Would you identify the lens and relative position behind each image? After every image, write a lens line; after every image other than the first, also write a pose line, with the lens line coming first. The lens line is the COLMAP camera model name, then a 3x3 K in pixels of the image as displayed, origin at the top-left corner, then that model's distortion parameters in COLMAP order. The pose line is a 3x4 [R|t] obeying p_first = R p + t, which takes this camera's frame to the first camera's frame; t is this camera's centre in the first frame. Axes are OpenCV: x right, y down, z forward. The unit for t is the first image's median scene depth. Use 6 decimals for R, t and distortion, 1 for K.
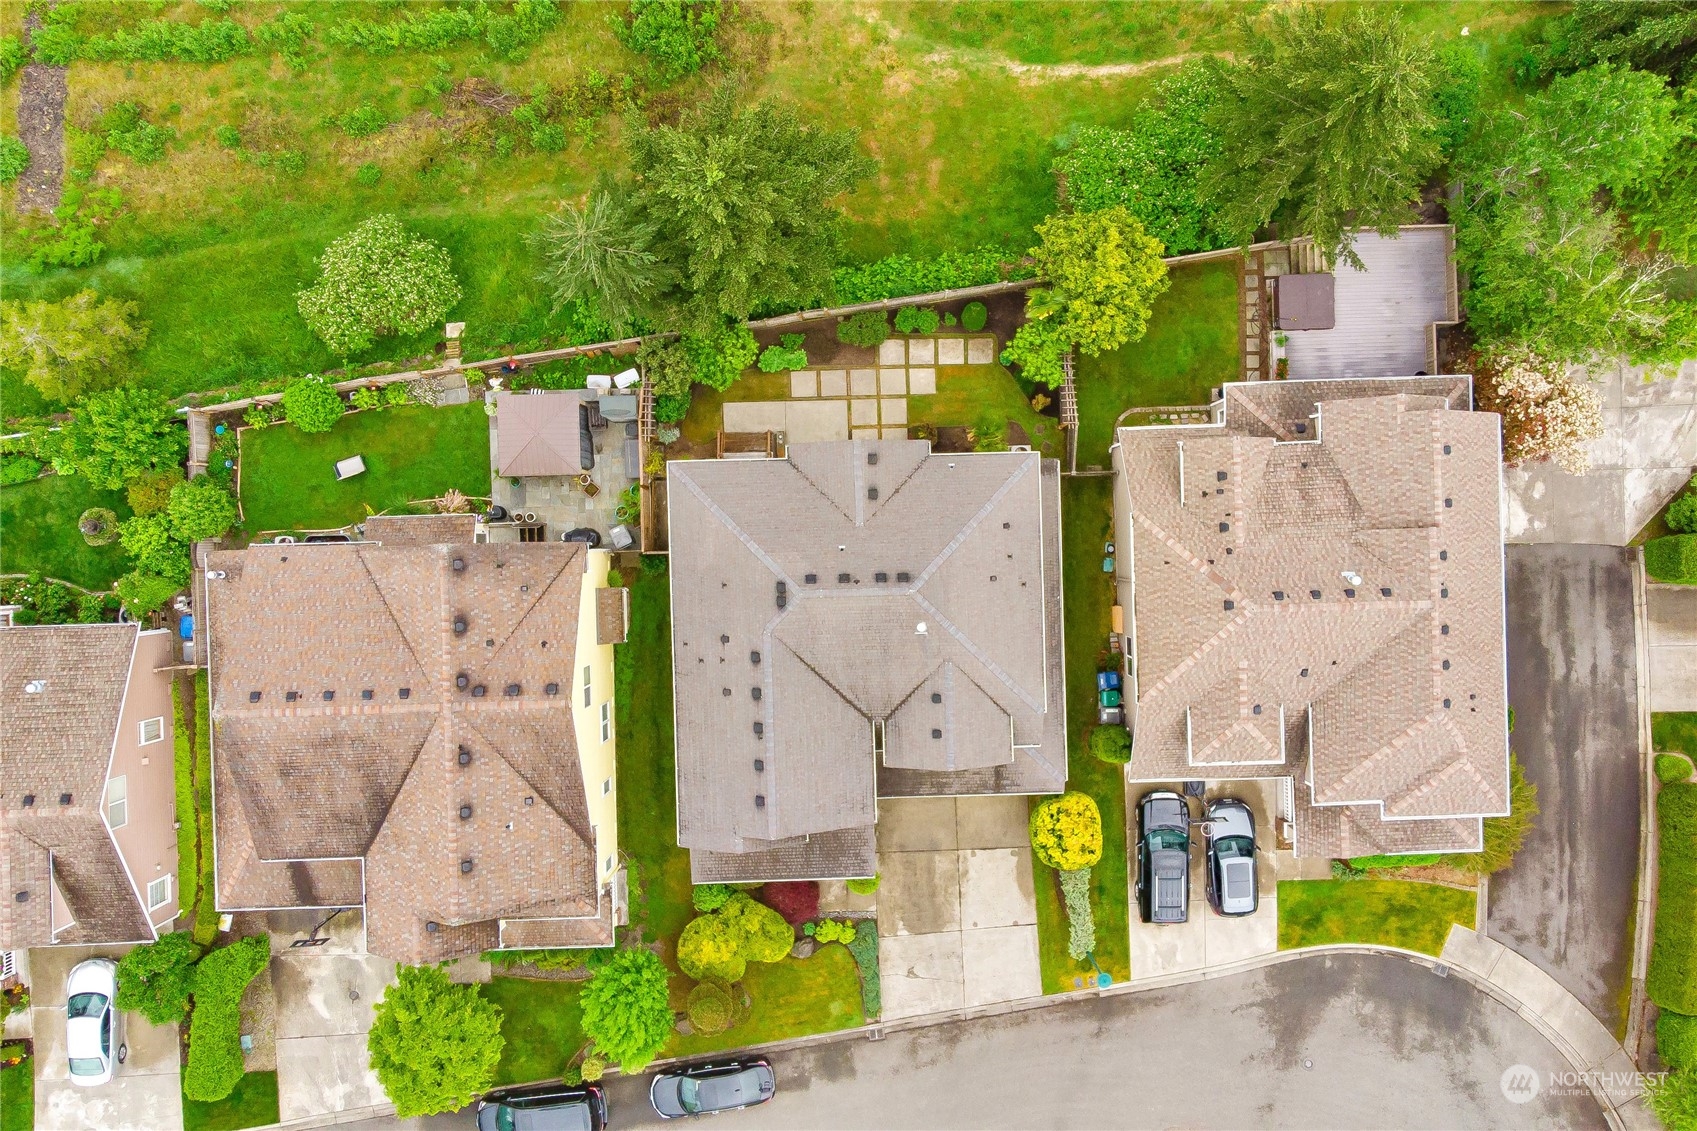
lens RADIAL K [[1557.3, 0, 928.2], [0, 1557.3, 561.9], [0, 0, 1]] dist [0.014904, 0.008017]
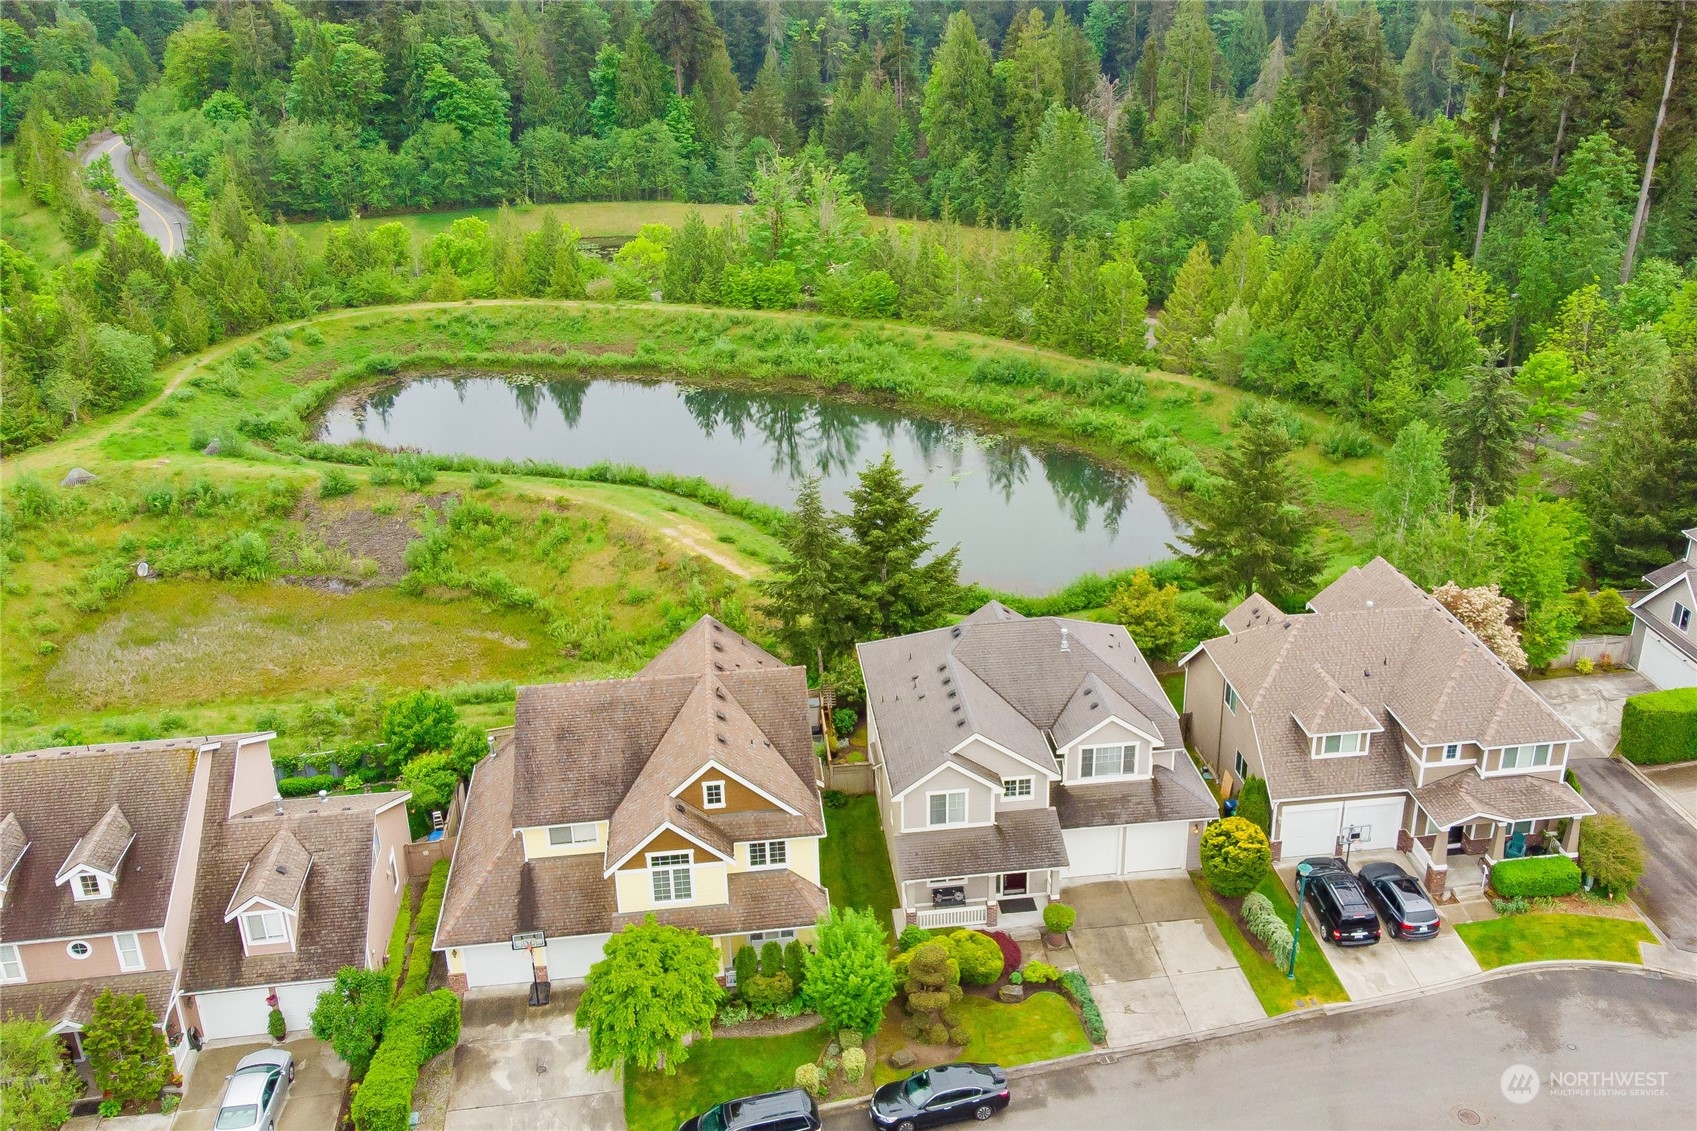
lens RADIAL K [[1557.3, 0, 928.2], [0, 1557.3, 561.9], [0, 0, 1]] dist [0.014904, 0.008017]
pose [[0.992411, -0.063005, 0.105595, -0.217716], [0.121805, 0.386123, -0.914370, 1.021788], [0.016838, 0.920293, 0.390867, 0.366280]]
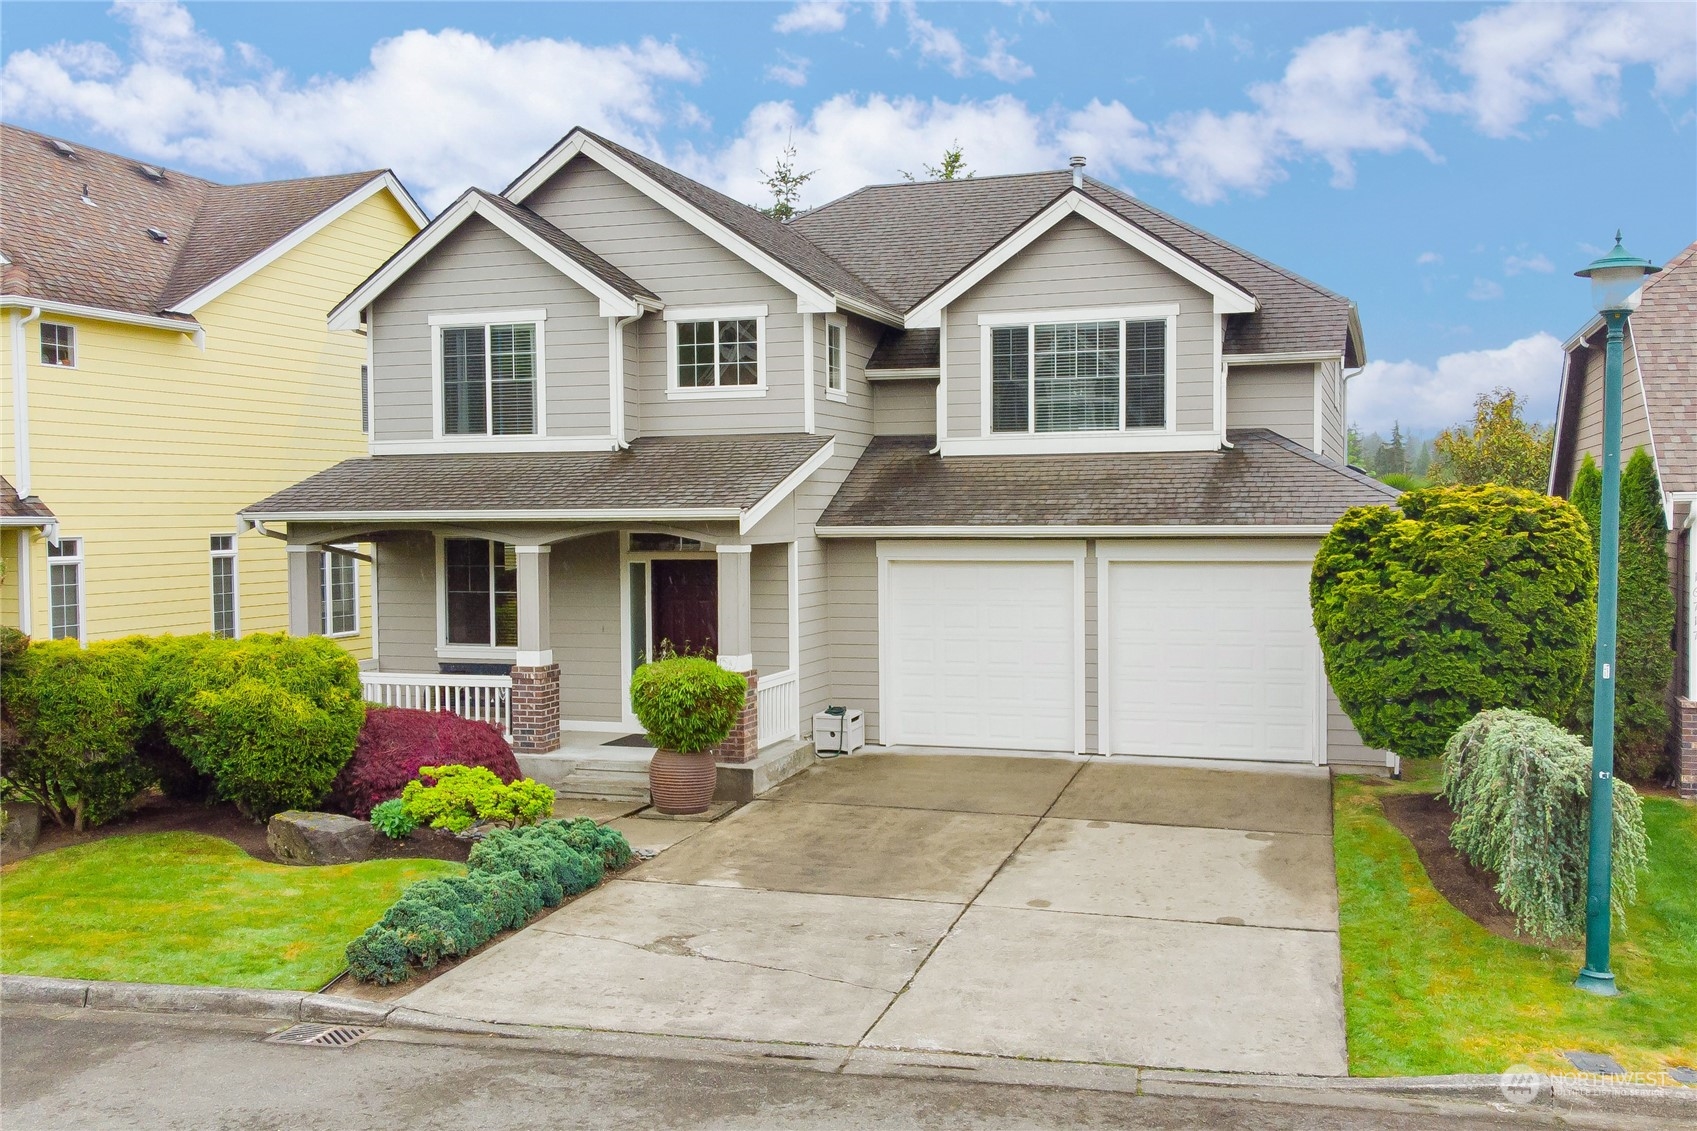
lens RADIAL K [[1549.6, 0, 868.8], [0, 1549.6, 567.6], [0, 0, 1]] dist [-0.039876, 0.142795]
pose [[0.938189, -0.009235, -0.346001, 0.082579], [-0.345723, 0.023098, -0.938052, 0.440526], [0.016655, 0.999691, 0.018477, 0.947229]]
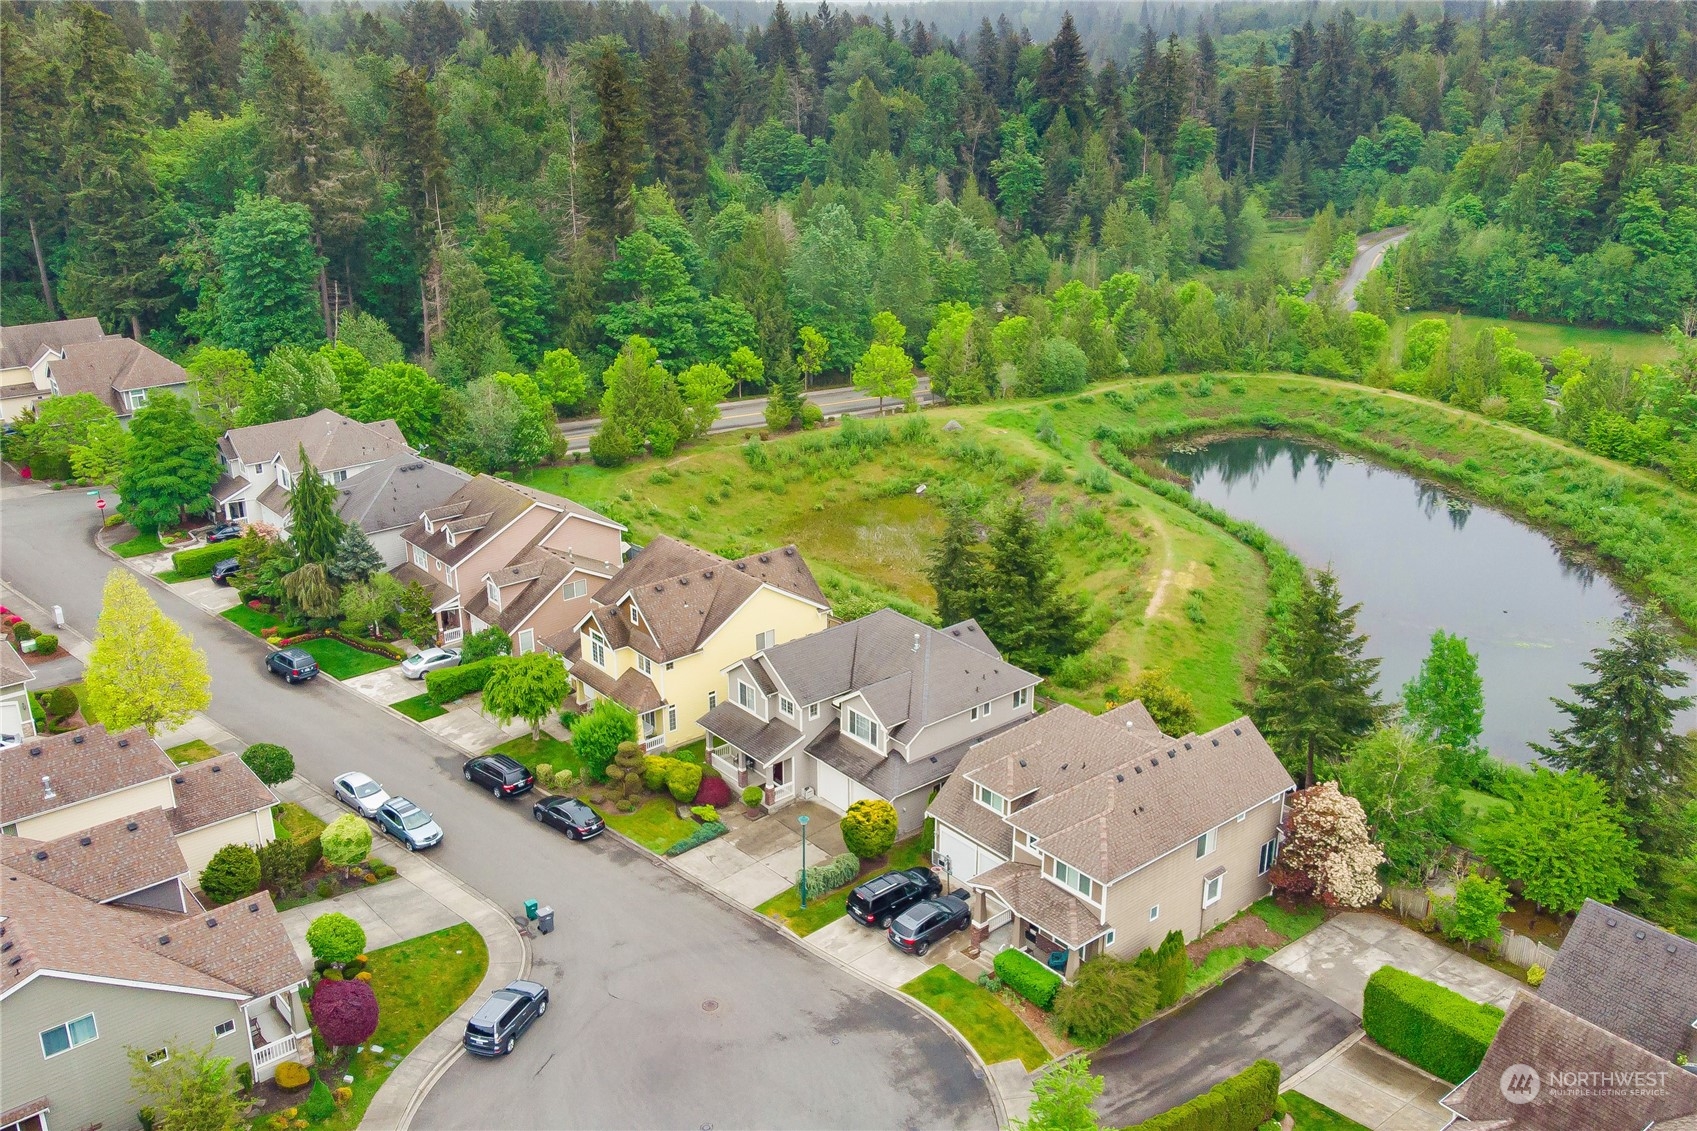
lens RADIAL K [[1496.6, 0, 848.5], [0, 1496.6, 565.5], [0, 0, 1]] dist [0.011255, 0.007789]
pose [[0.613803, 0.266158, -0.743240, 0.957544], [-0.789457, 0.209268, -0.577031, 0.864380], [0.001954, 0.940939, 0.338570, 0.322369]]
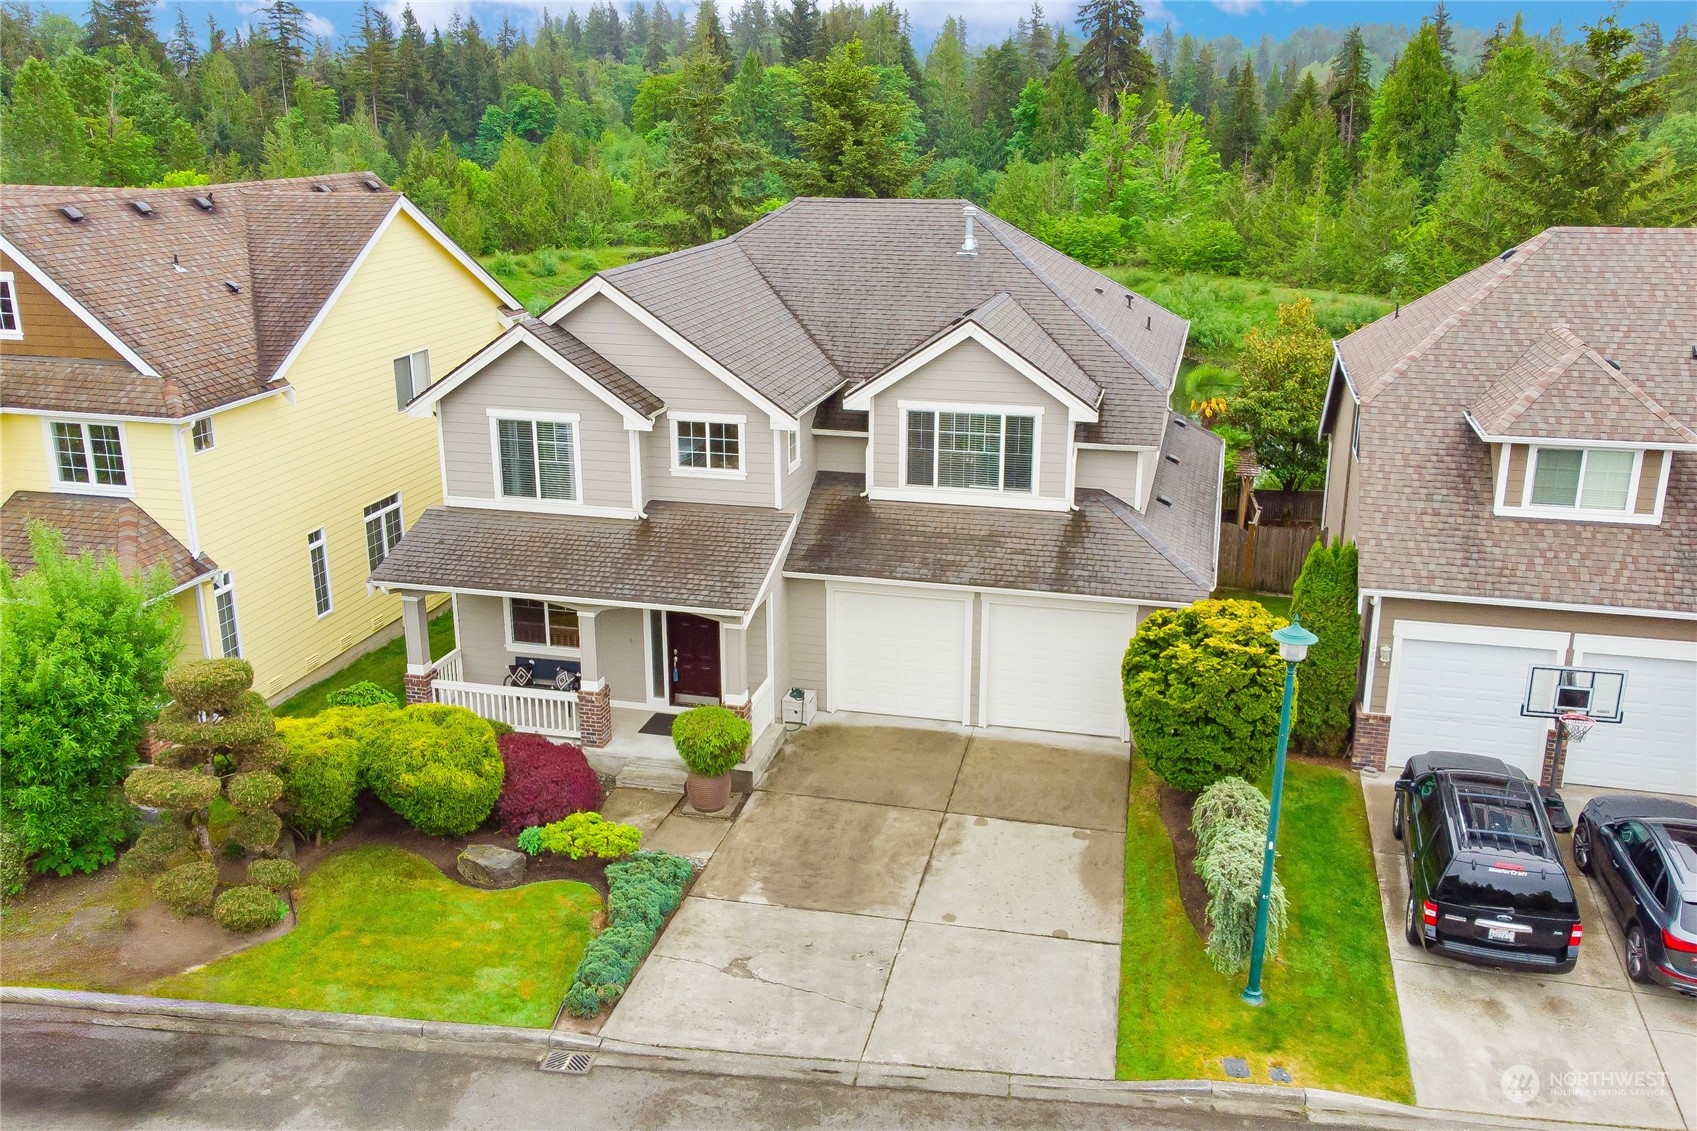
lens RADIAL K [[1496.6, 0, 848.5], [0, 1496.6, 565.5], [0, 0, 1]] dist [0.011255, 0.007789]
pose [[0.962394, 0.066873, -0.263299, 0.094181], [-0.271459, 0.273944, -0.922640, 0.539195], [0.010429, 0.959418, 0.281795, 0.820147]]
